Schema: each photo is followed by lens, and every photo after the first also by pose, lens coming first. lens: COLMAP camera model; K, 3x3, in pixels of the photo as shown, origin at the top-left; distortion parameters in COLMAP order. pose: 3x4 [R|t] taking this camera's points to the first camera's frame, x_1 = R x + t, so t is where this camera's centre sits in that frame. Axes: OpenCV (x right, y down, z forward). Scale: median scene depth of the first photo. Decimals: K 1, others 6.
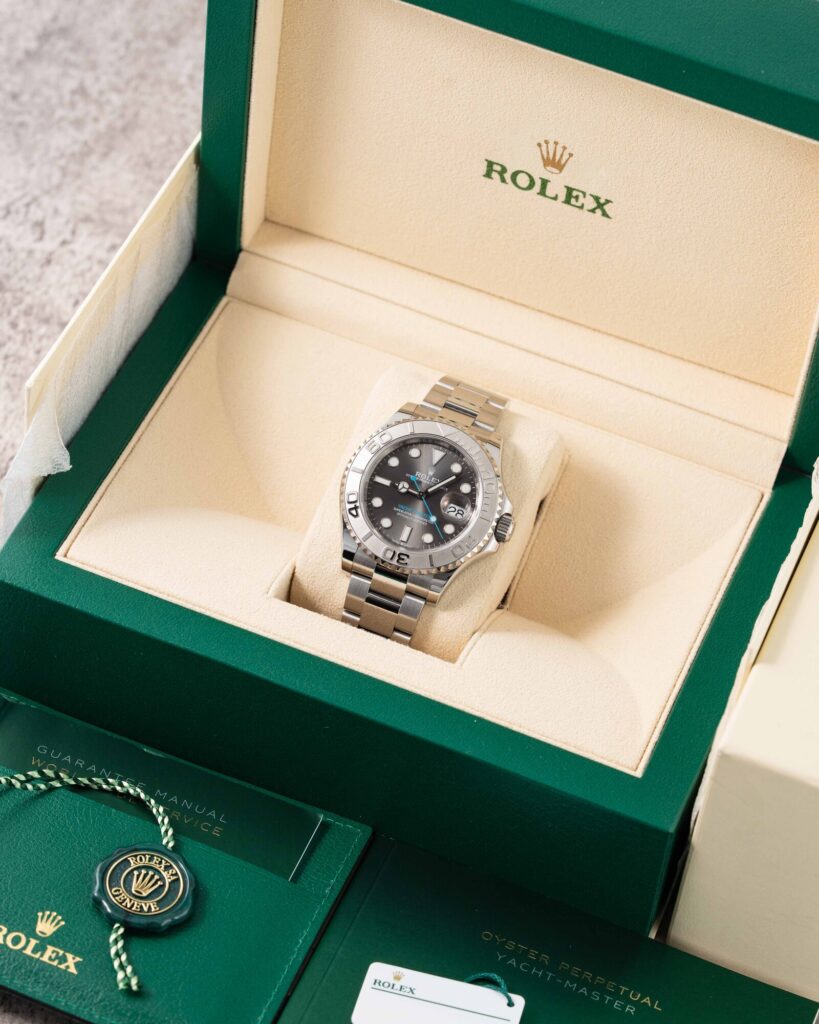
lens RADIAL K [[3388.3, 0, 409.5], [0, 3388.3, 512.0], [0, 0, 1]] dist [0.023647, -3.155055]
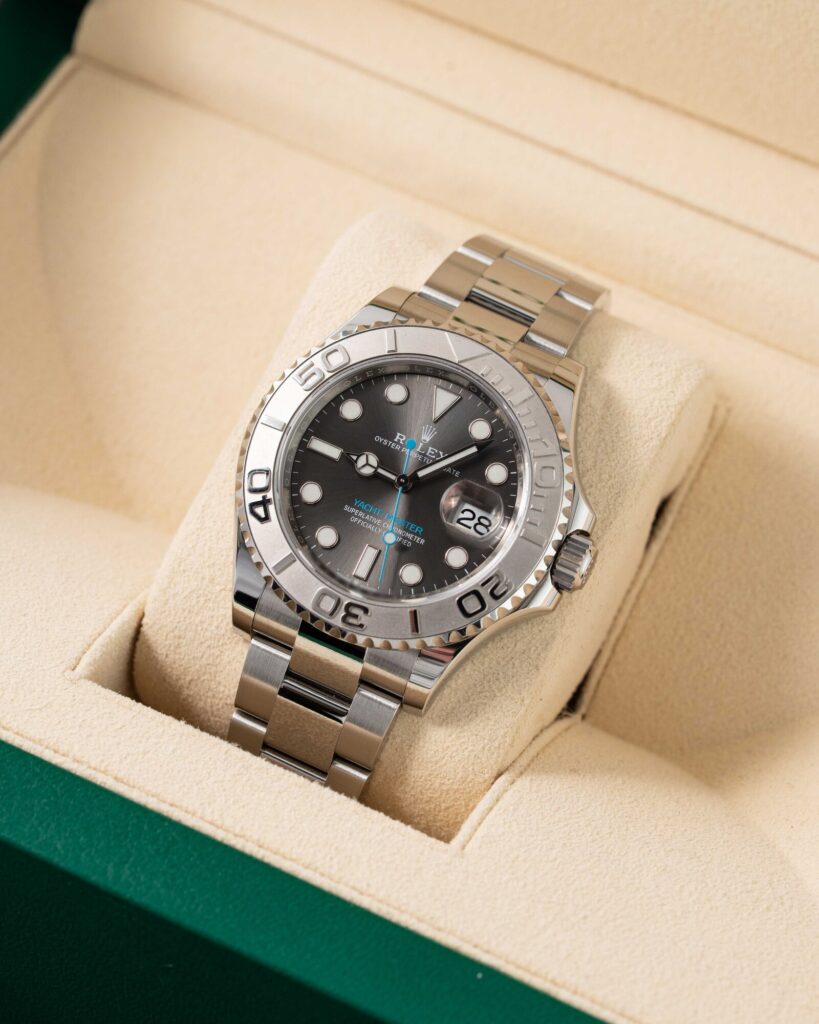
lens RADIAL K [[3388.3, 0, 409.5], [0, 3388.3, 512.0], [0, 0, 1]] dist [0.023647, -3.155055]
pose [[0.995217, 0.054333, -0.081180, 0.043322], [-0.050554, 0.997572, 0.047897, -0.023756], [0.083585, -0.043564, 0.995548, 0.522191]]
